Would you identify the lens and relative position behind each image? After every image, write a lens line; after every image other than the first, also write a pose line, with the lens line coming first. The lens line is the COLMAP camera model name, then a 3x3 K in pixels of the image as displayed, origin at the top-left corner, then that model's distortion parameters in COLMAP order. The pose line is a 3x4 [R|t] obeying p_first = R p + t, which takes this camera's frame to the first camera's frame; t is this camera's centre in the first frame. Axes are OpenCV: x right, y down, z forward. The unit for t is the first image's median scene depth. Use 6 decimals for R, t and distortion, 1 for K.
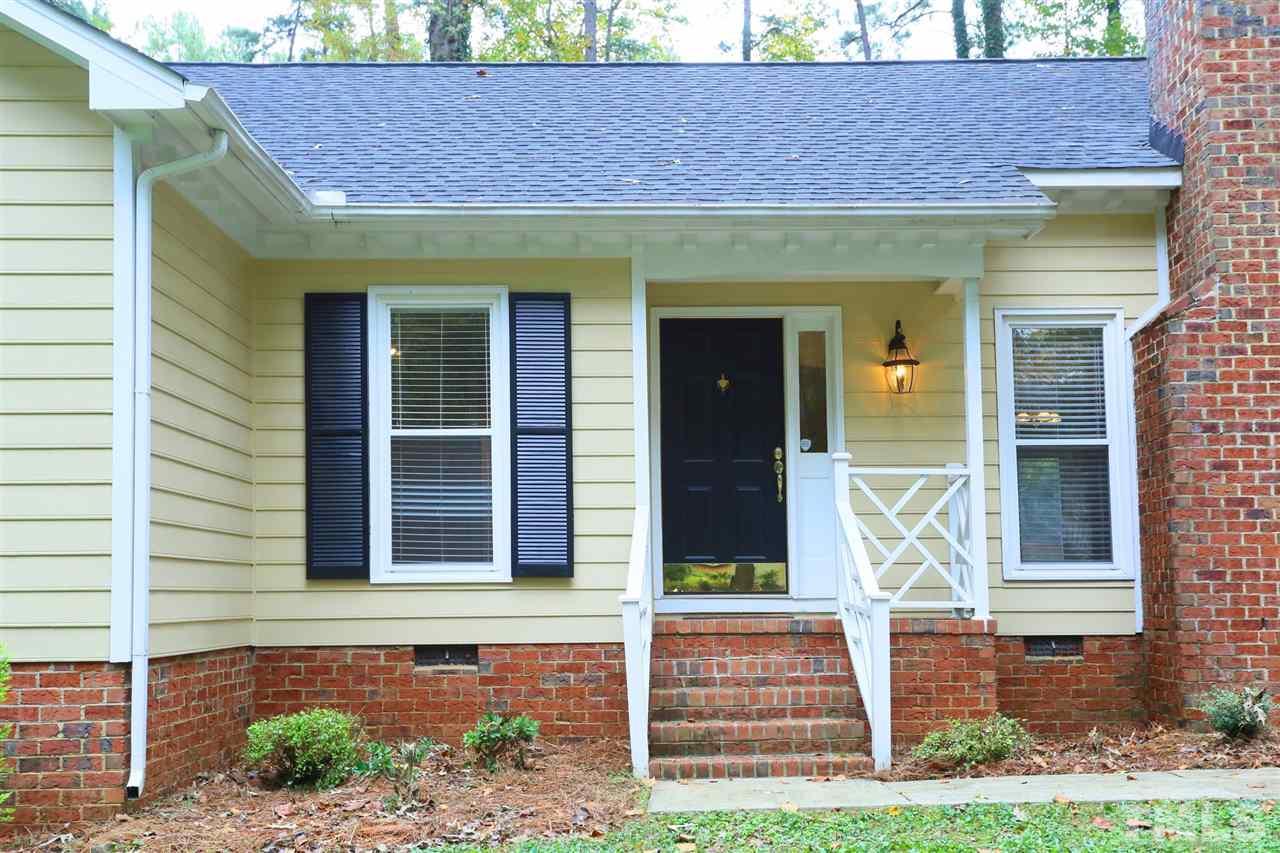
lens RADIAL K [[1400.4, 0, 640.7], [0, 1400.4, 492.0], [0, 0, 1]] dist [0.024825, 0.013761]
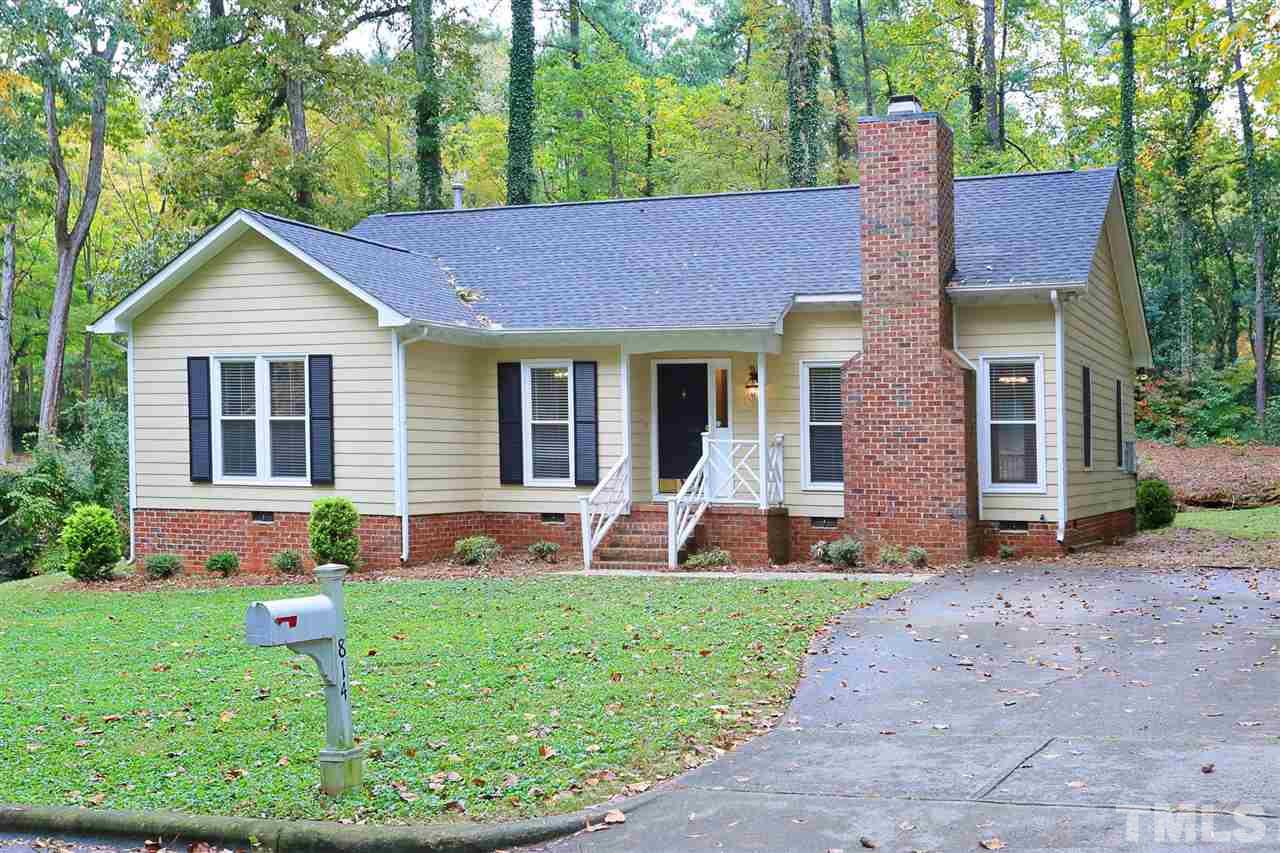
lens RADIAL K [[1400.4, 0, 640.7], [0, 1400.4, 492.0], [0, 0, 1]] dist [0.024825, 0.013761]
pose [[0.903501, 0.023156, -0.427960, 1.006568], [0.018735, 0.995451, 0.093415, -0.143612], [0.428177, -0.092419, 0.898957, -1.051458]]
